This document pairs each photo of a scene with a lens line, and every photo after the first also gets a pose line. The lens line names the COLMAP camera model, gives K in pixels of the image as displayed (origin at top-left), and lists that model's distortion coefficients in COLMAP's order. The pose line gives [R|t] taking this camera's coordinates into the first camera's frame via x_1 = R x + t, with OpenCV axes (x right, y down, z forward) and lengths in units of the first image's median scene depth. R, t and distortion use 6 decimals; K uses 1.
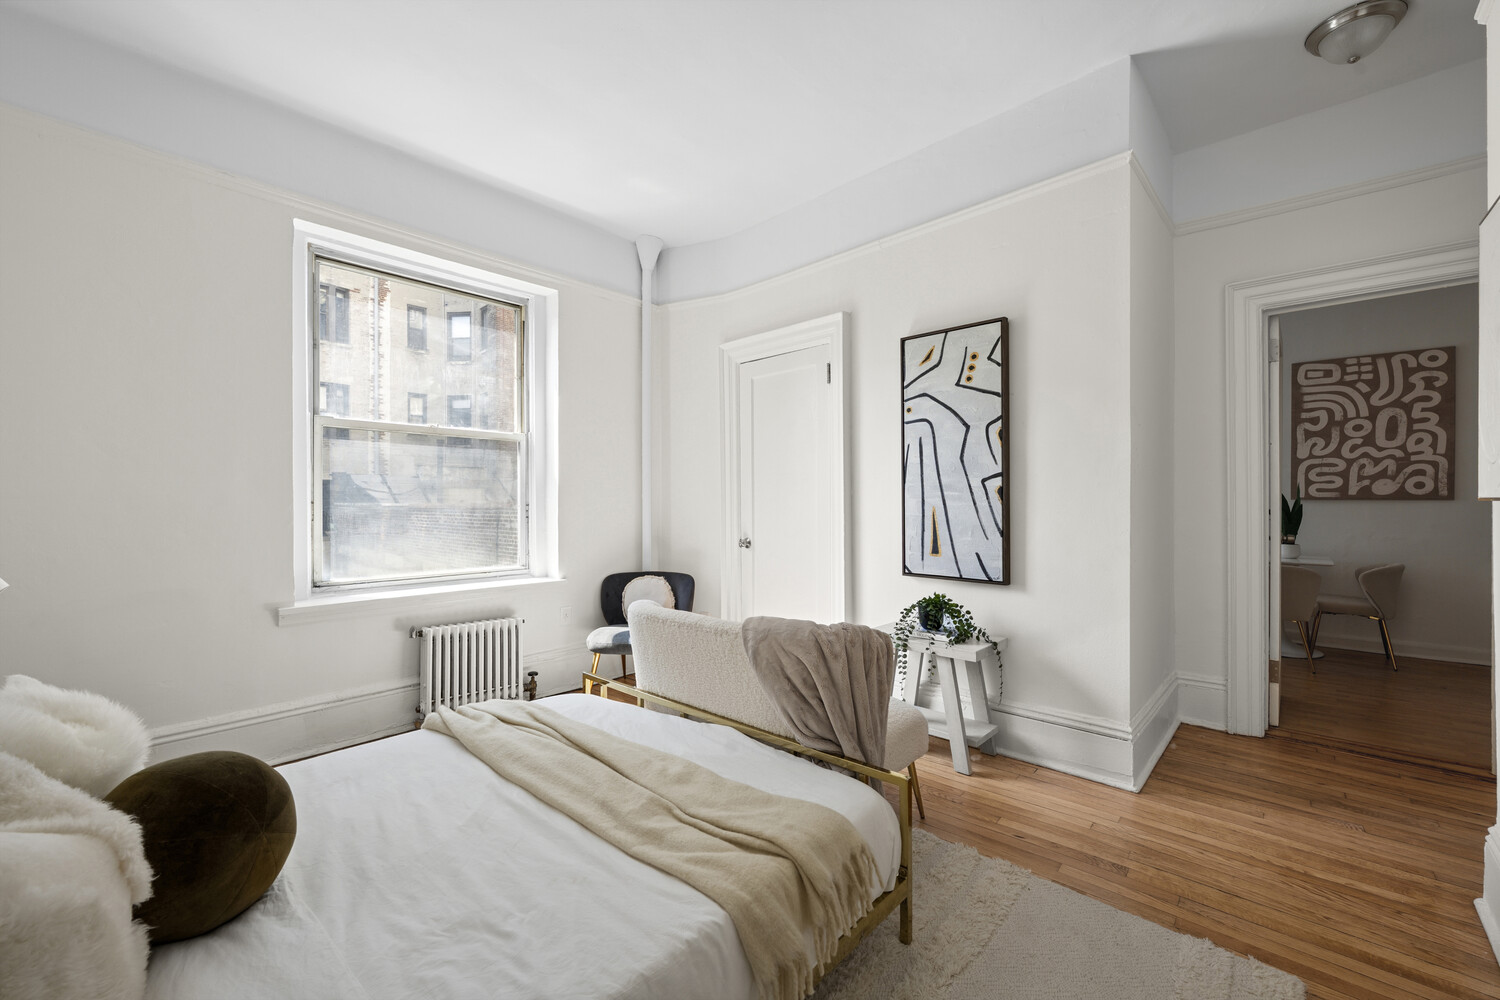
lens RADIAL K [[610.5, 0, 749.8], [0, 610.5, 503.2], [0, 0, 1]] dist [0.000596, 0.000145]
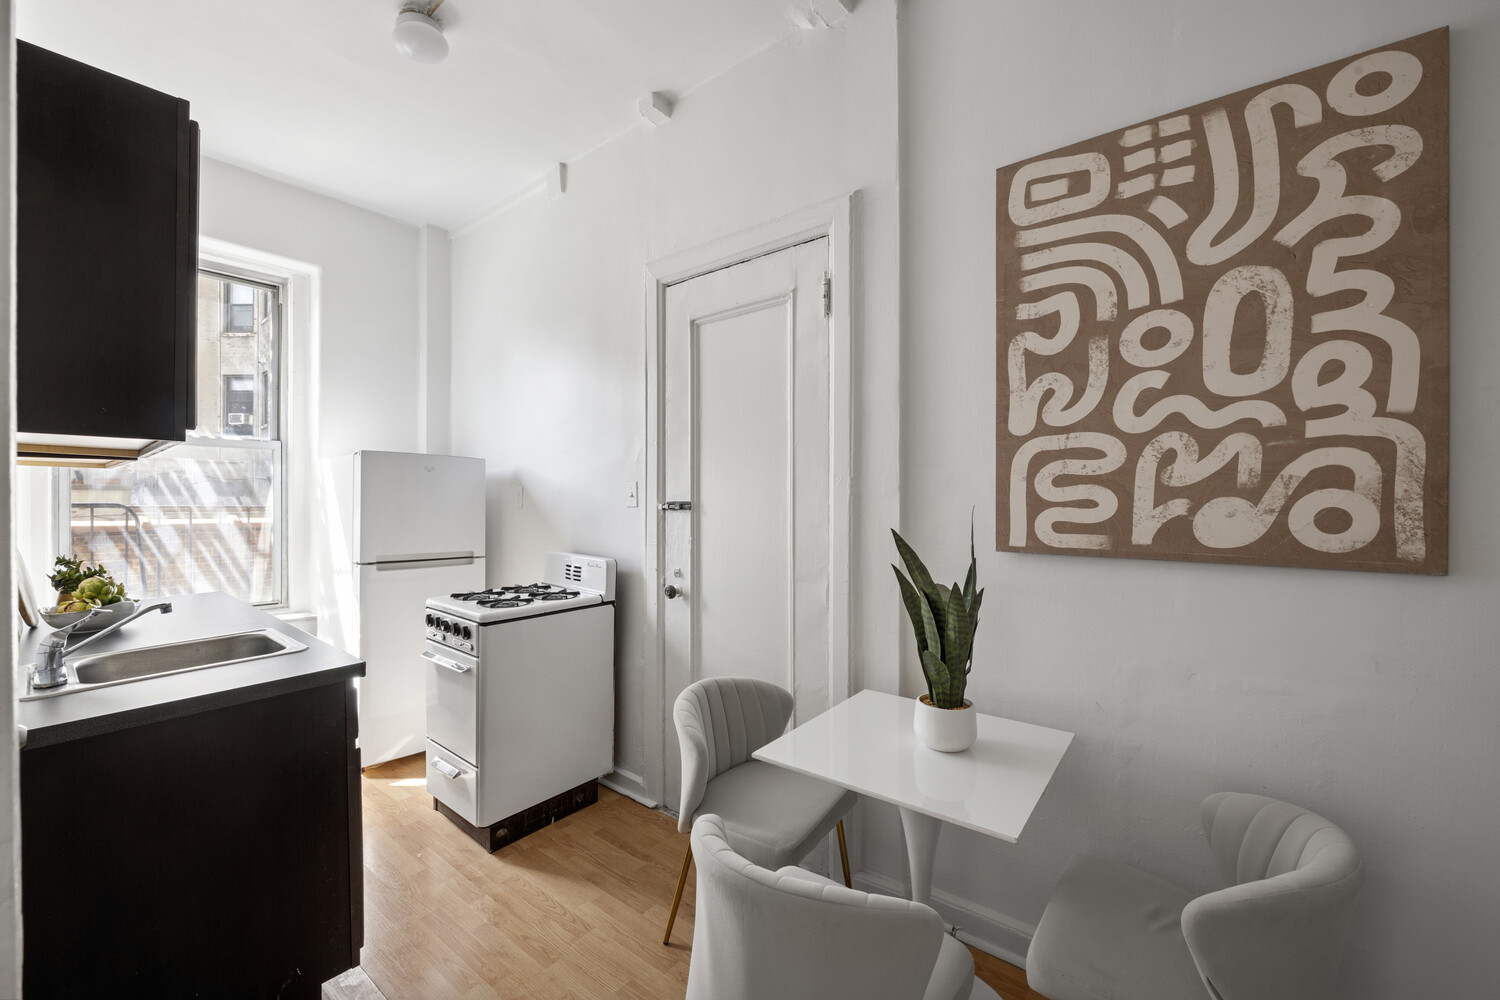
lens RADIAL K [[598.1, 0, 757.3], [0, 598.1, 496.7], [0, 0, 1]] dist [-0.002822, 0.000573]
pose [[0.995522, -0.002490, 0.094498, 0.762498], [0.002914, 0.999986, -0.004352, -0.038954], [-0.094486, 0.004608, 0.995516, 0.711910]]
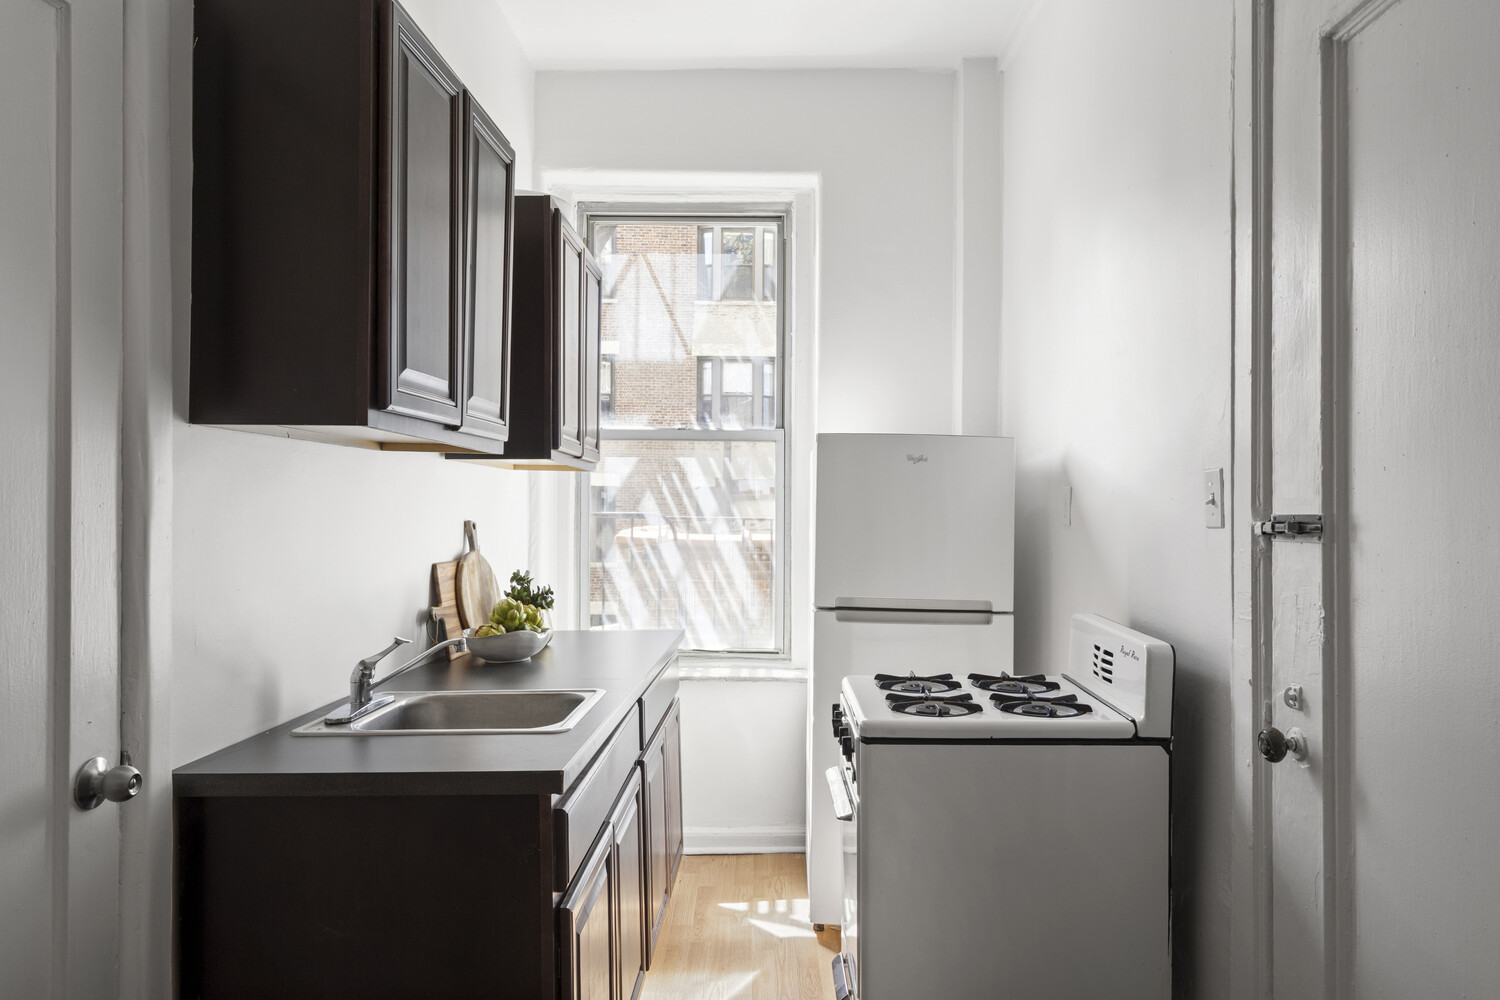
lens RADIAL K [[977.9, 0, 750.0], [0, 977.9, 500.0], [0, 0, 1]] dist [0.001180, 0.000058]
pose [[0.679185, -0.006728, -0.733936, 0.865976], [-0.003996, 0.999909, -0.012864, -0.037308], [0.733956, 0.011670, 0.679096, 0.884499]]
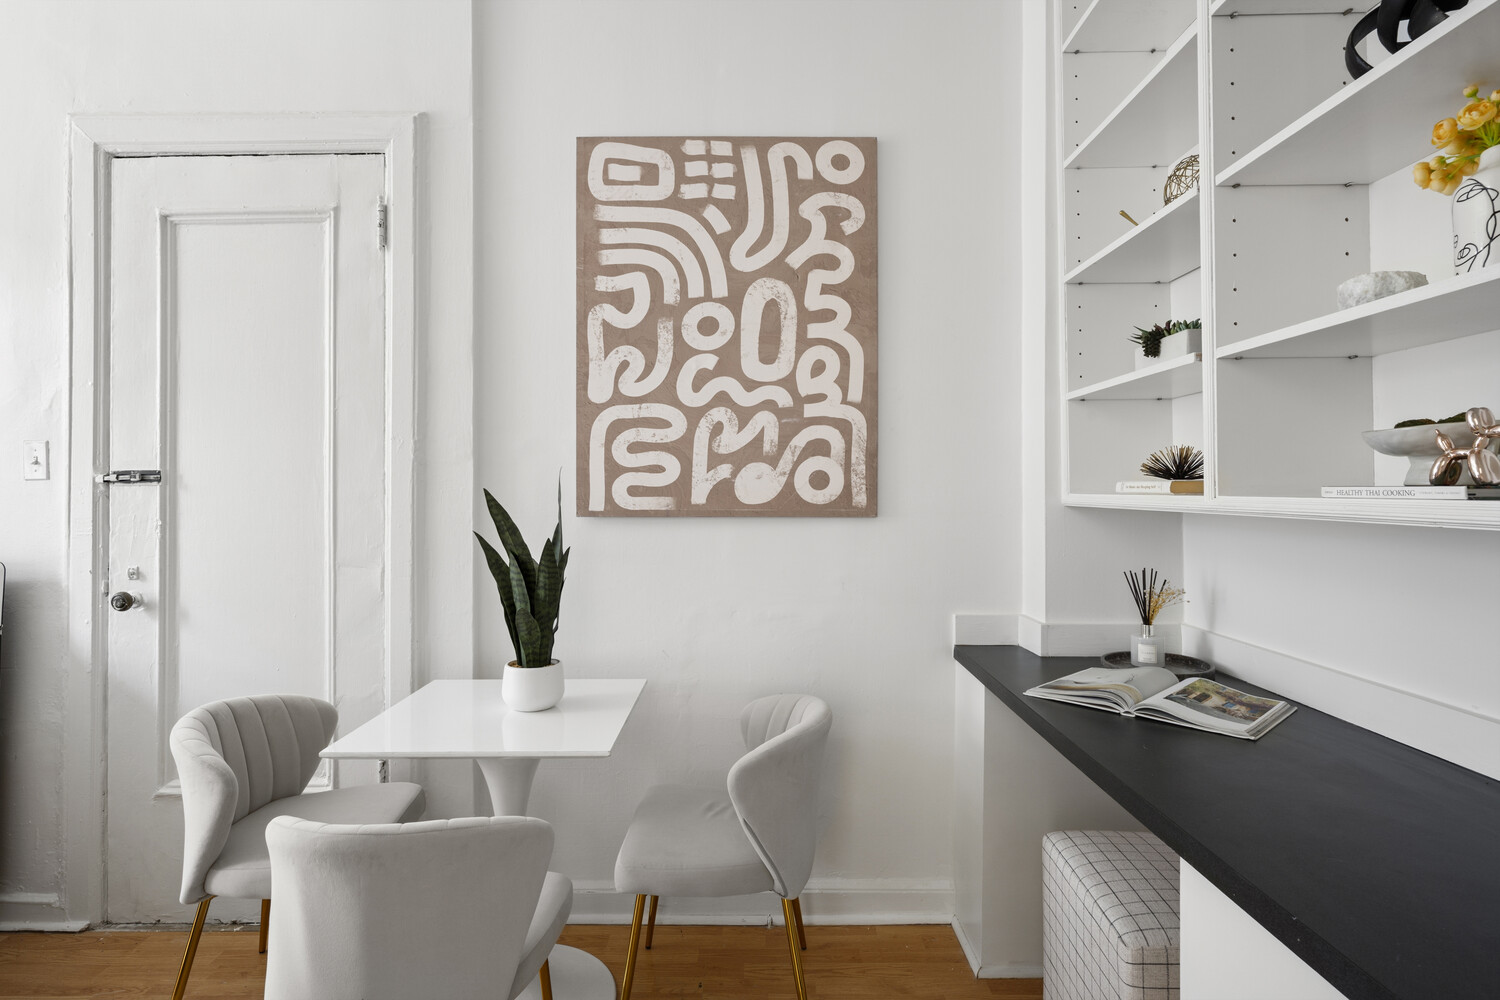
lens RADIAL K [[787.4, 0, 753.0], [0, 787.4, 491.7], [0, 0, 1]] dist [-0.005496, -0.000202]
pose [[0.735973, -0.004869, 0.676993, 0.693443], [0.006392, 0.999980, 0.000243, -0.021407], [-0.676981, 0.004148, 0.735989, 0.630565]]
